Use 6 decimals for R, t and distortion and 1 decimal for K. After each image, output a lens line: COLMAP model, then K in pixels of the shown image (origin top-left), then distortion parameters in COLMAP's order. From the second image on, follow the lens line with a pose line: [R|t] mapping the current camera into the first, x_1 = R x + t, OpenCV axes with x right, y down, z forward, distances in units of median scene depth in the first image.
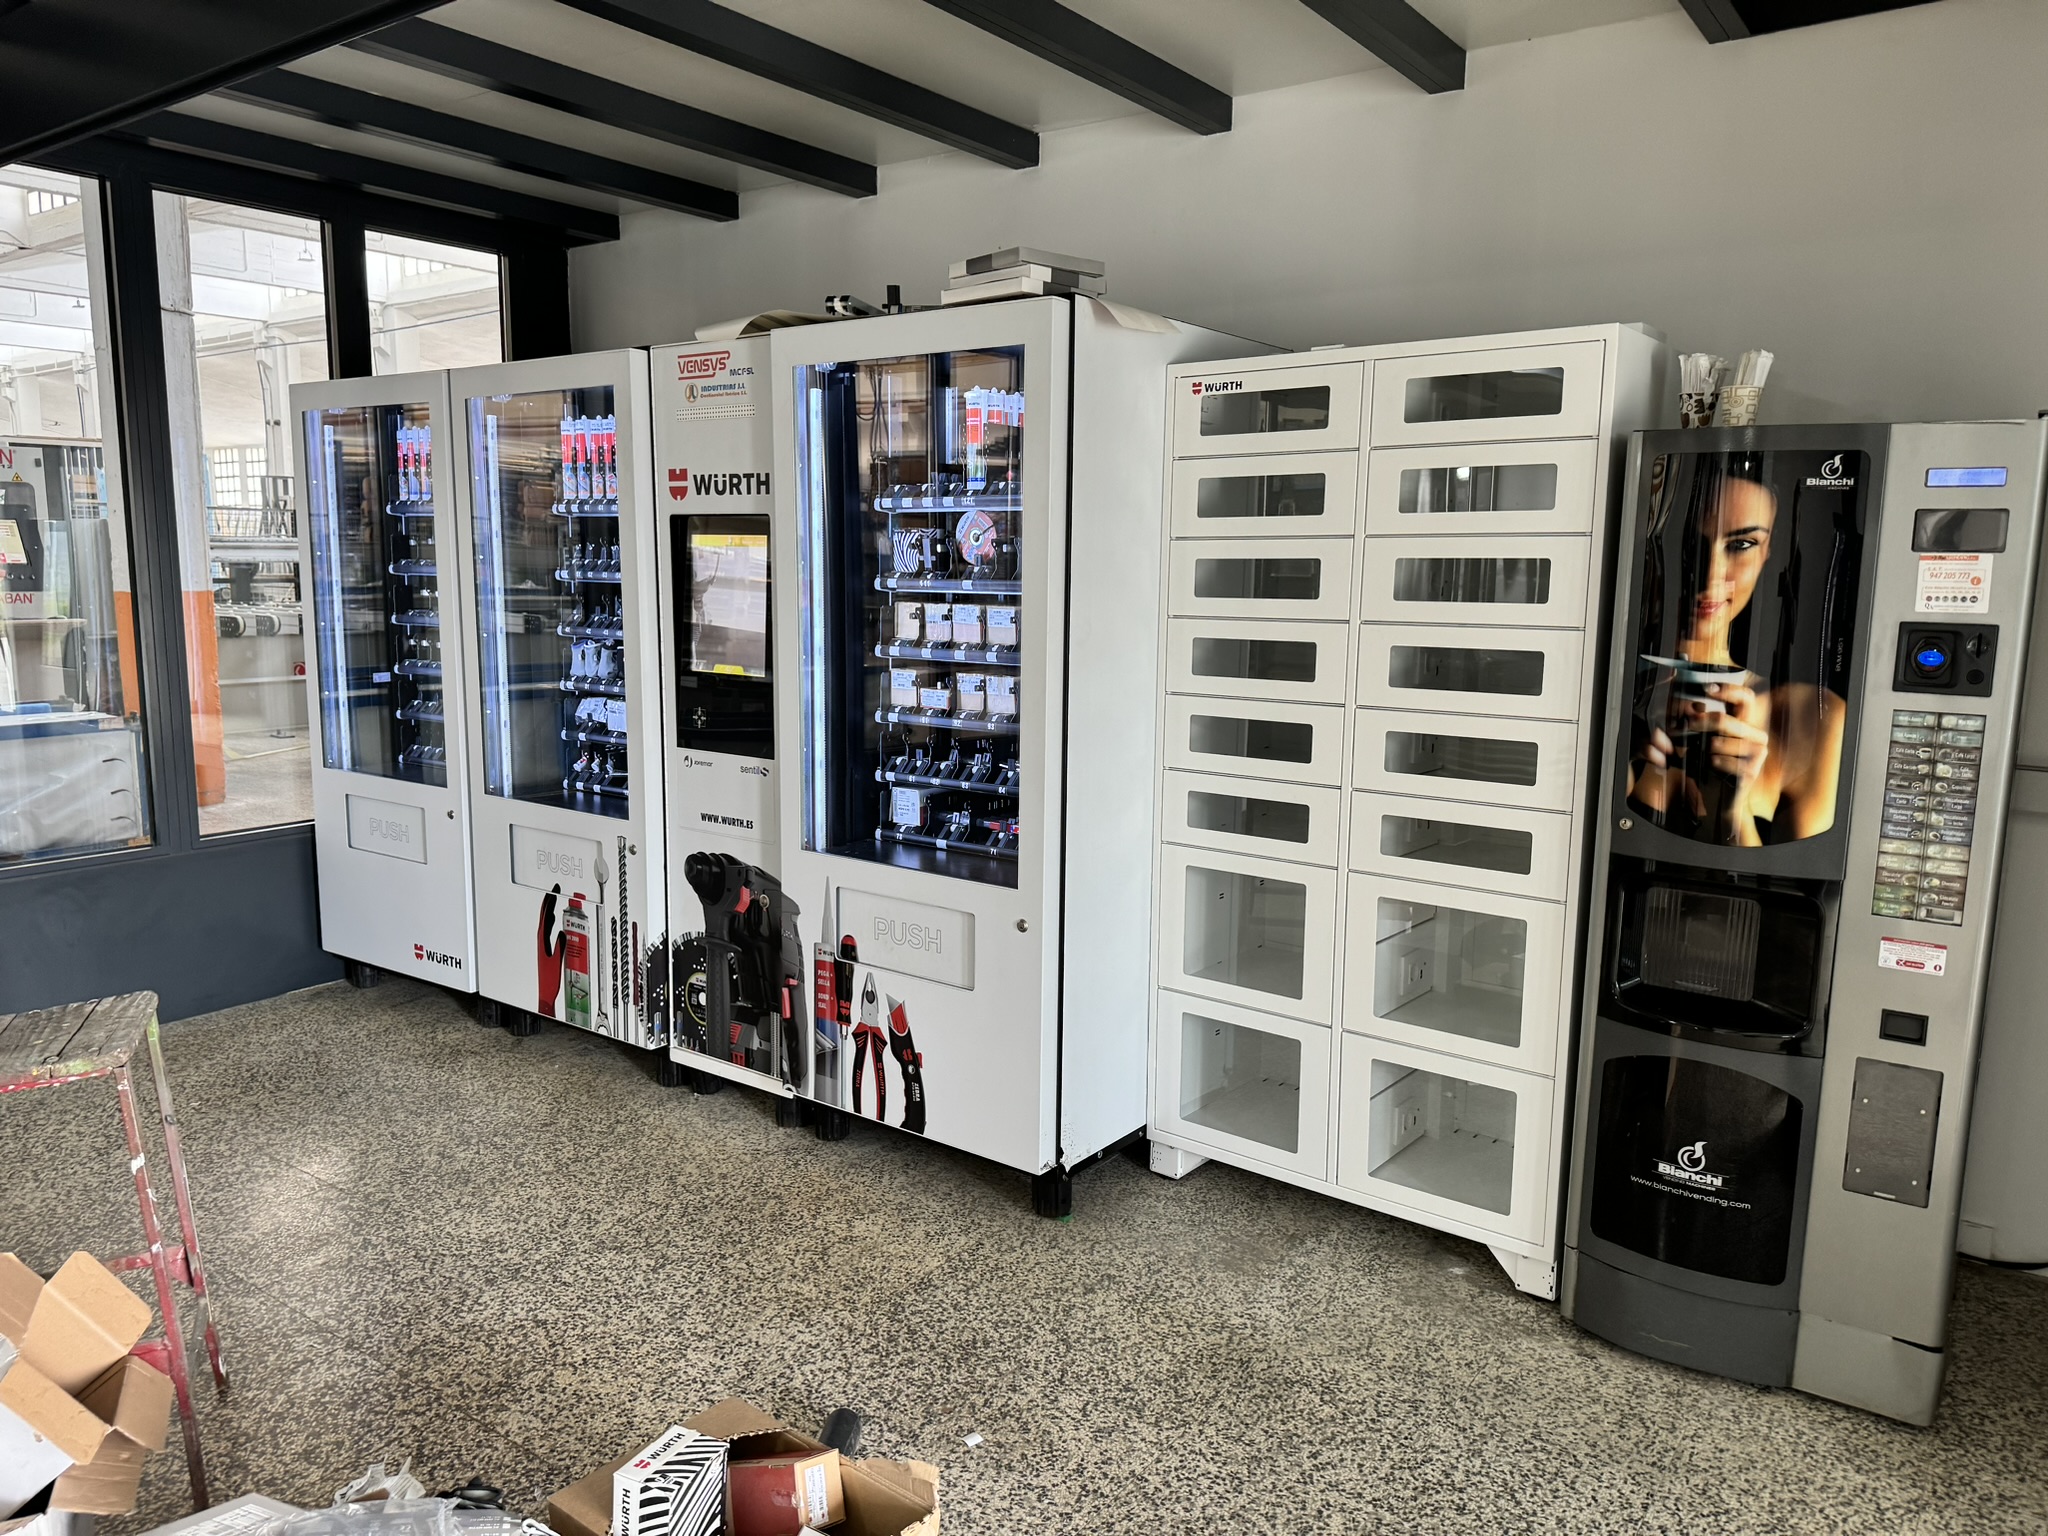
lens RADIAL K [[1441.8, 0, 1018.5], [0, 1441.8, 777.6], [0, 0, 1]] dist [0.047326, -0.005074]
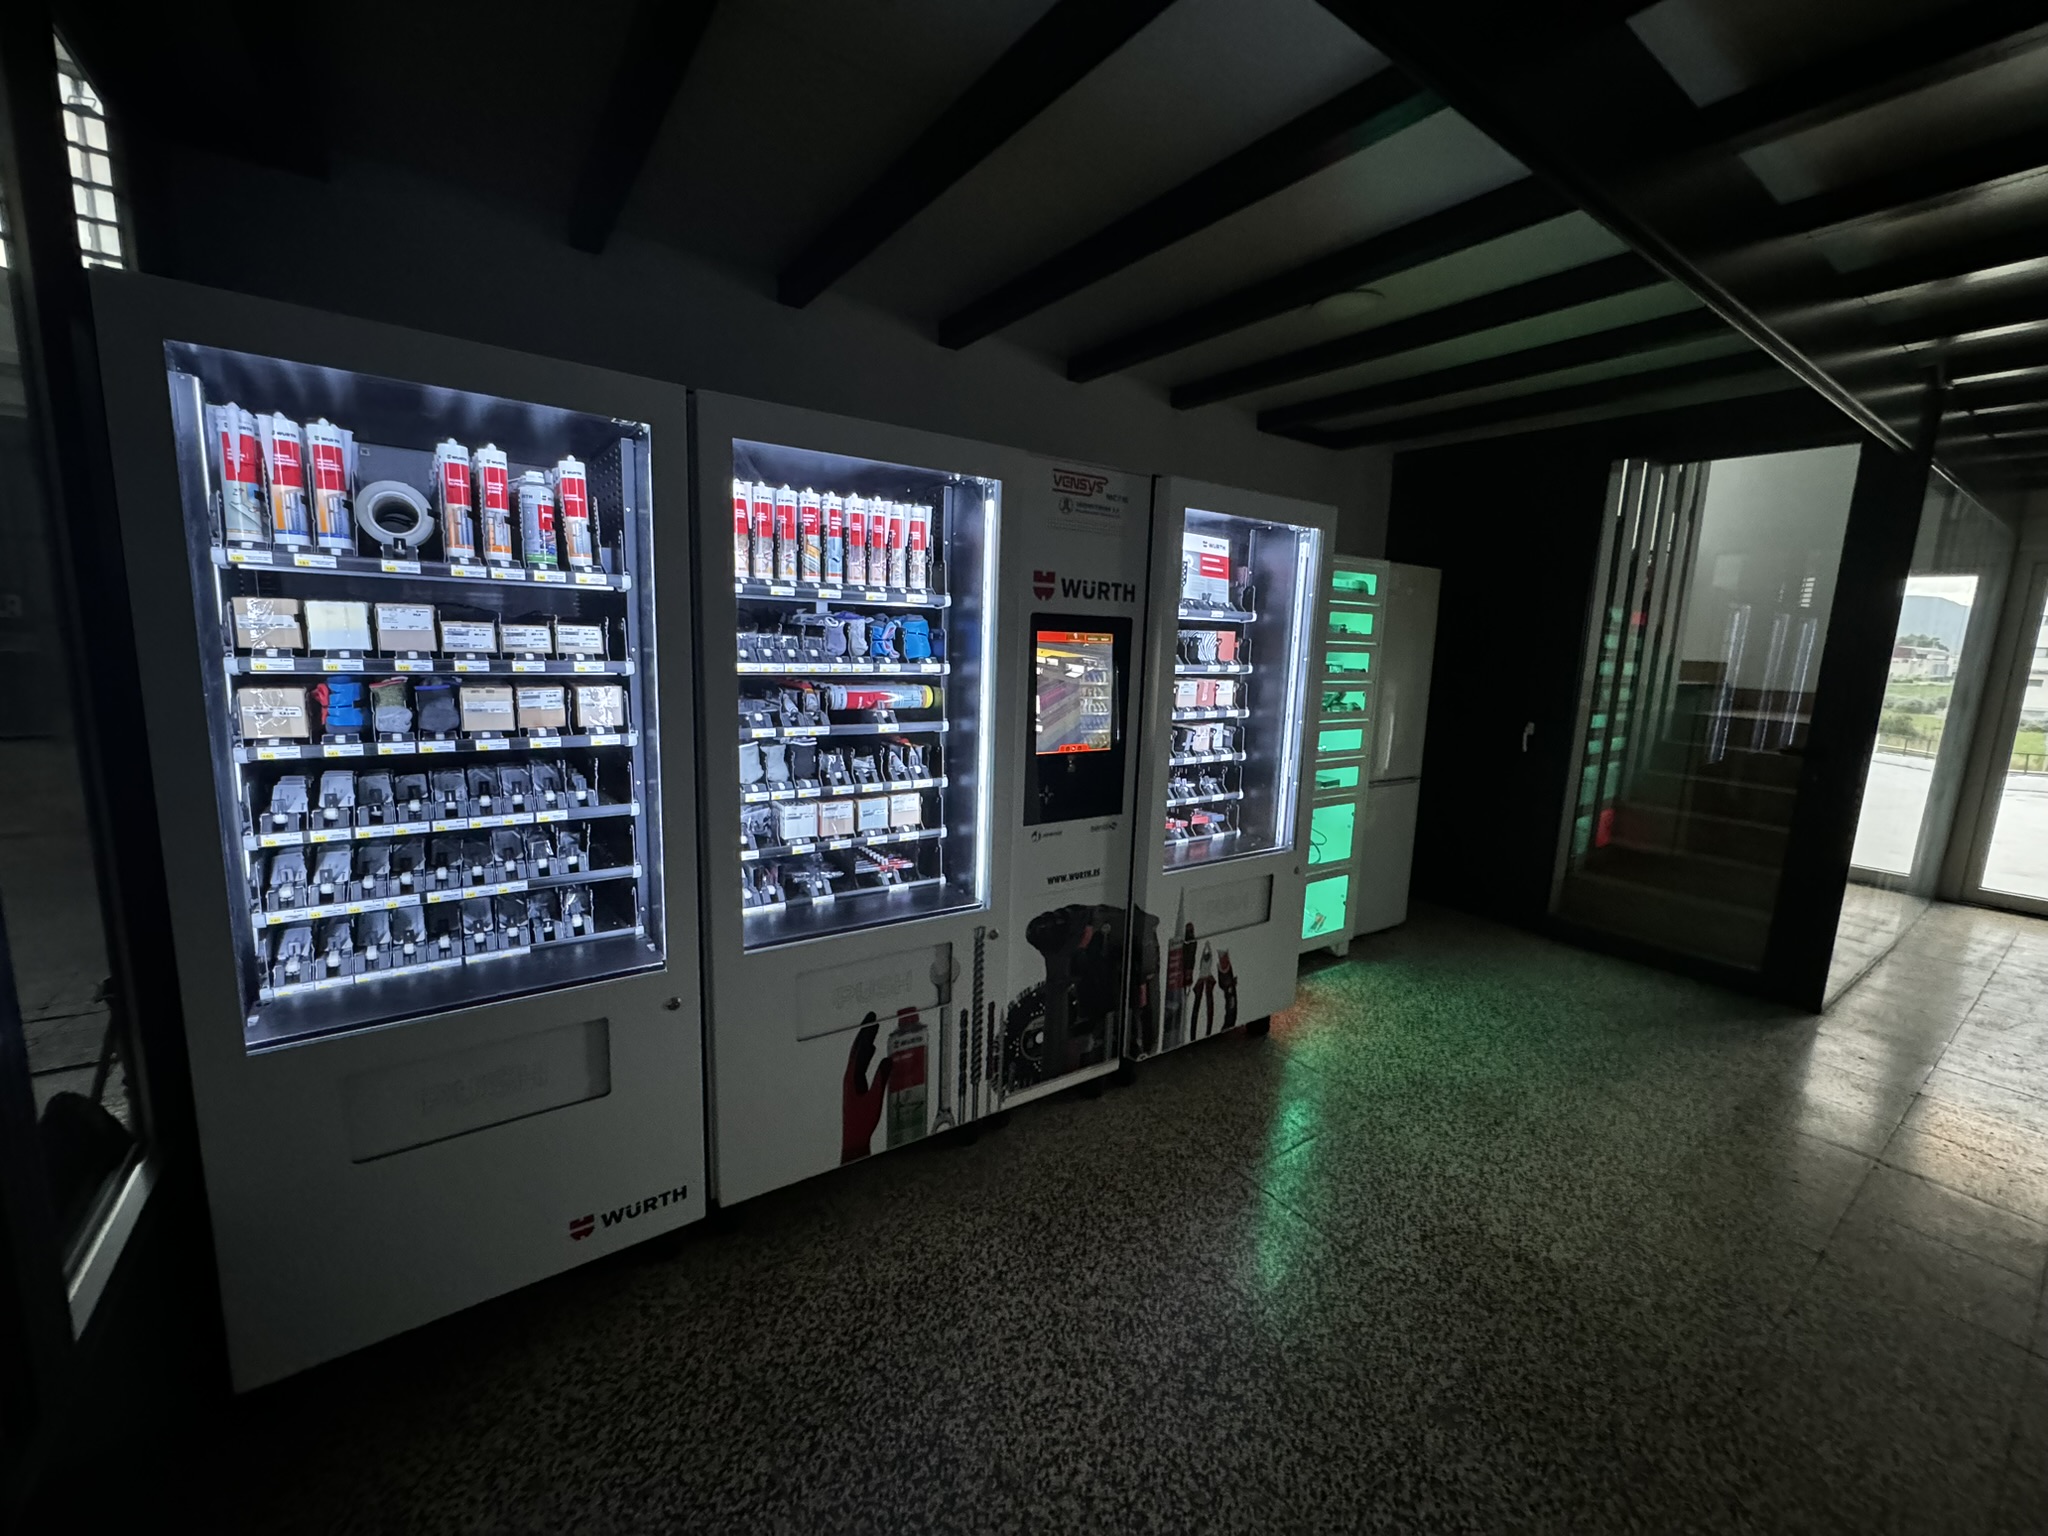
lens RADIAL K [[822.4, 0, 1022.2], [0, 822.4, 759.4], [0, 0, 1]] dist [-0.003564, 0.000406]
pose [[0.321652, -0.145663, 0.935587, -0.834644], [0.109925, 0.987159, 0.115901, -0.147105], [-0.940456, 0.065564, 0.333534, 0.818404]]
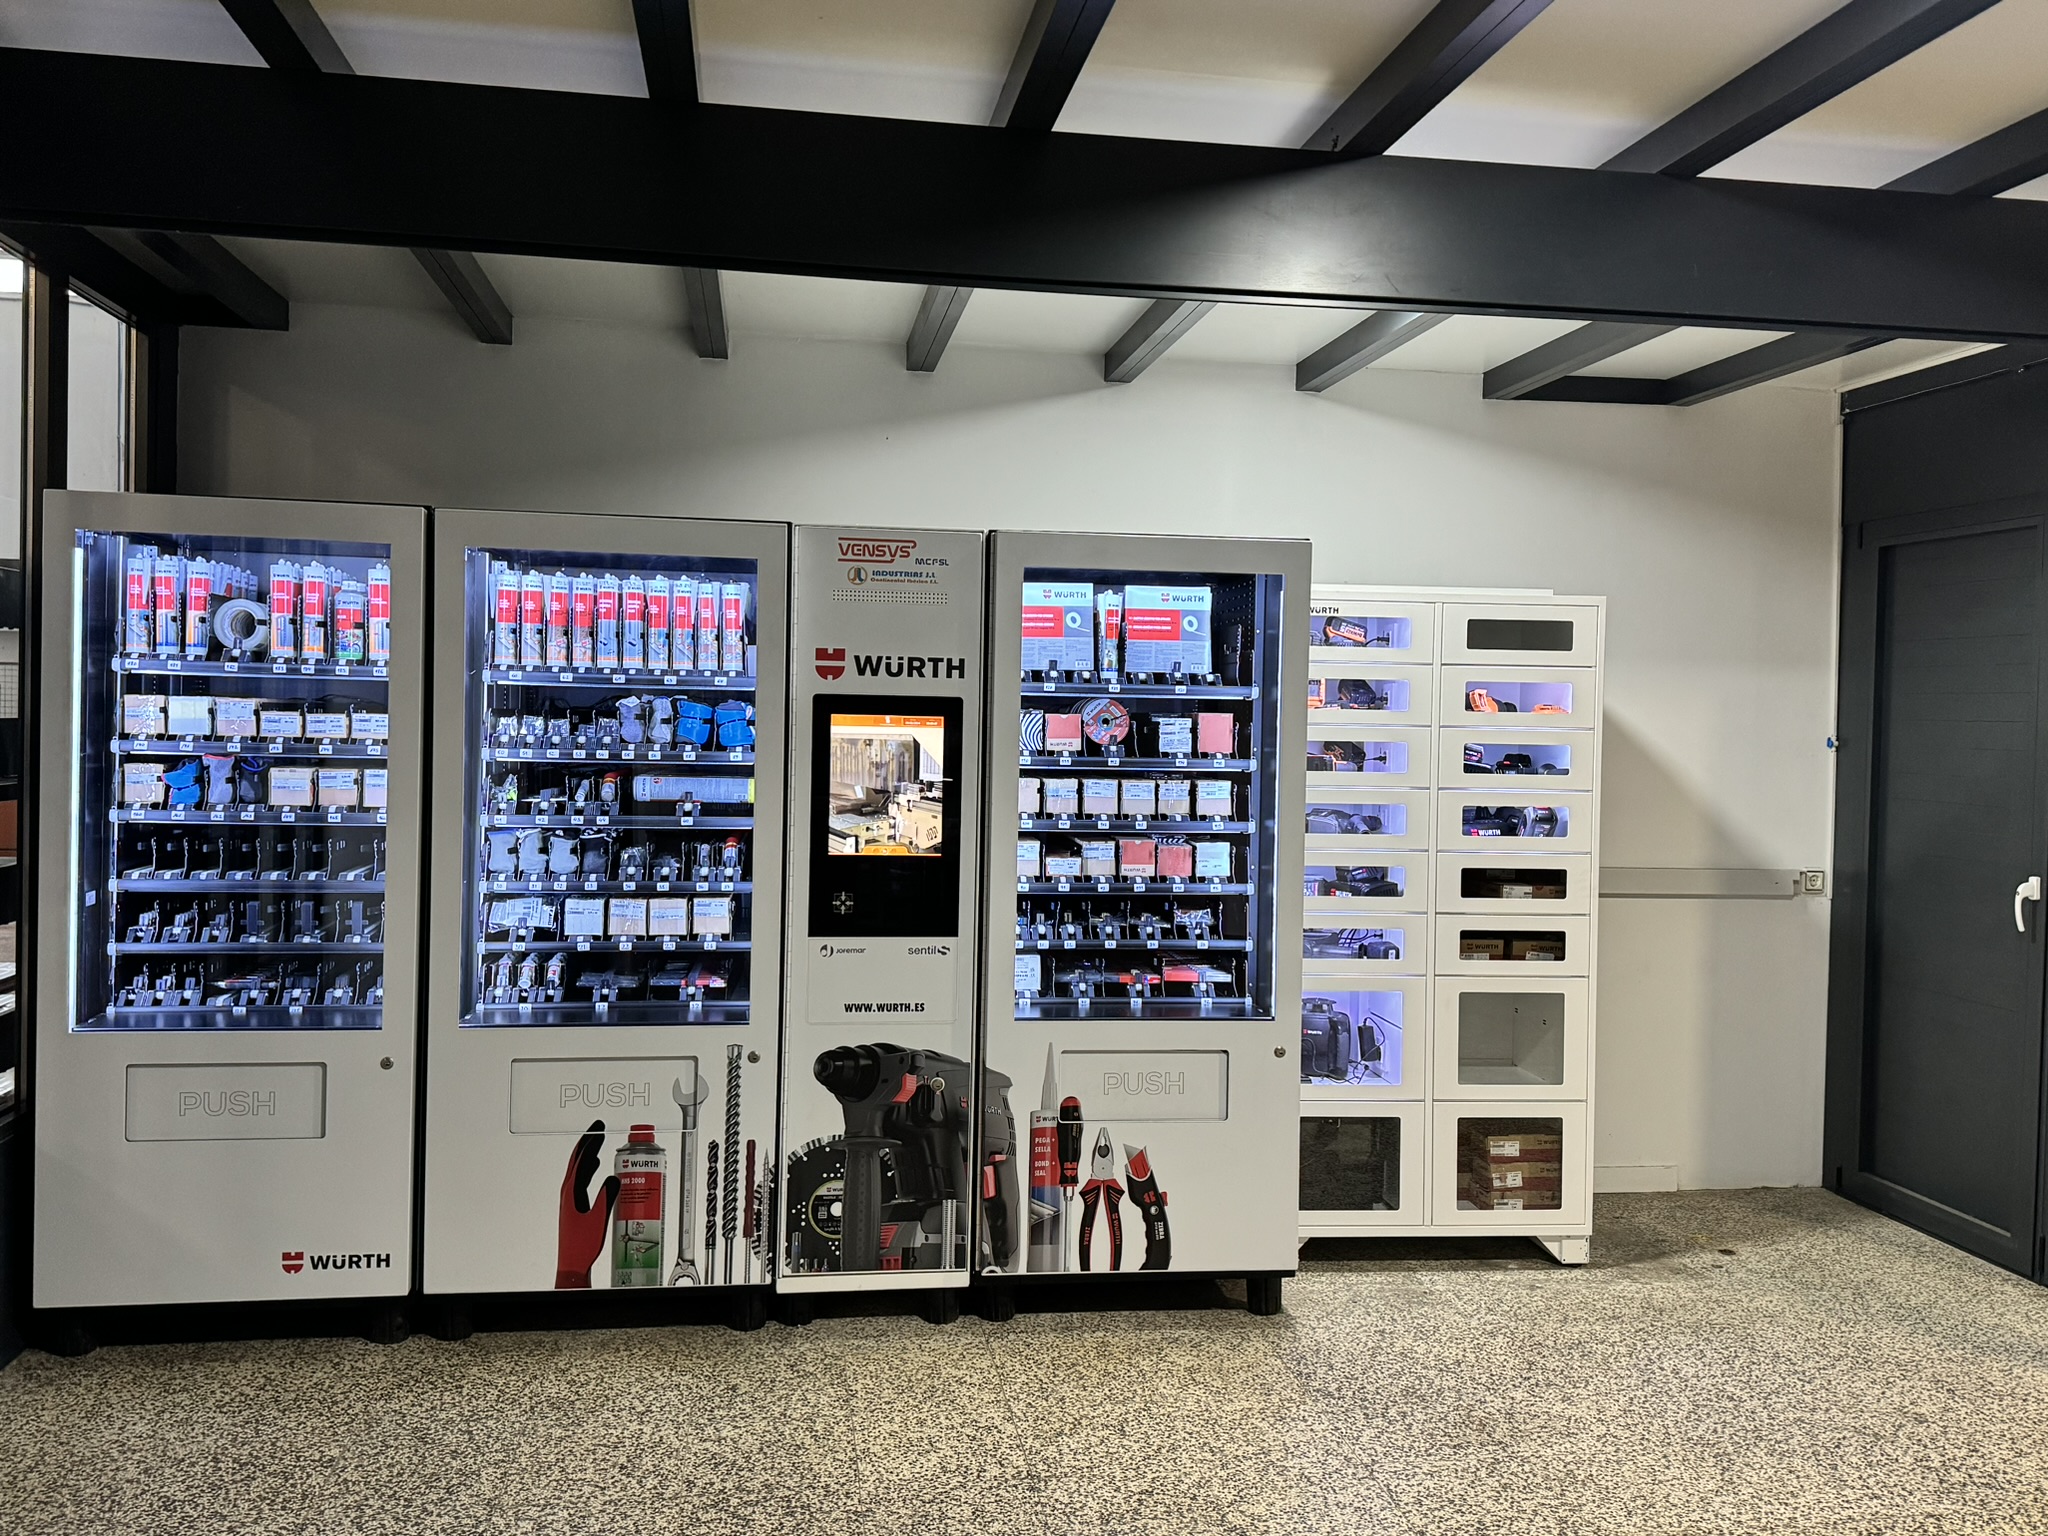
lens RADIAL K [[1738.8, 0, 1070.3], [0, 1738.8, 707.7], [0, 0, 1]] dist [0.066922, -0.089325]
pose [[0.702830, 0.002778, 0.711352, -0.952632], [0.091841, 0.991269, -0.094611, -0.047838], [-0.705404, 0.131826, 0.696439, 0.075880]]
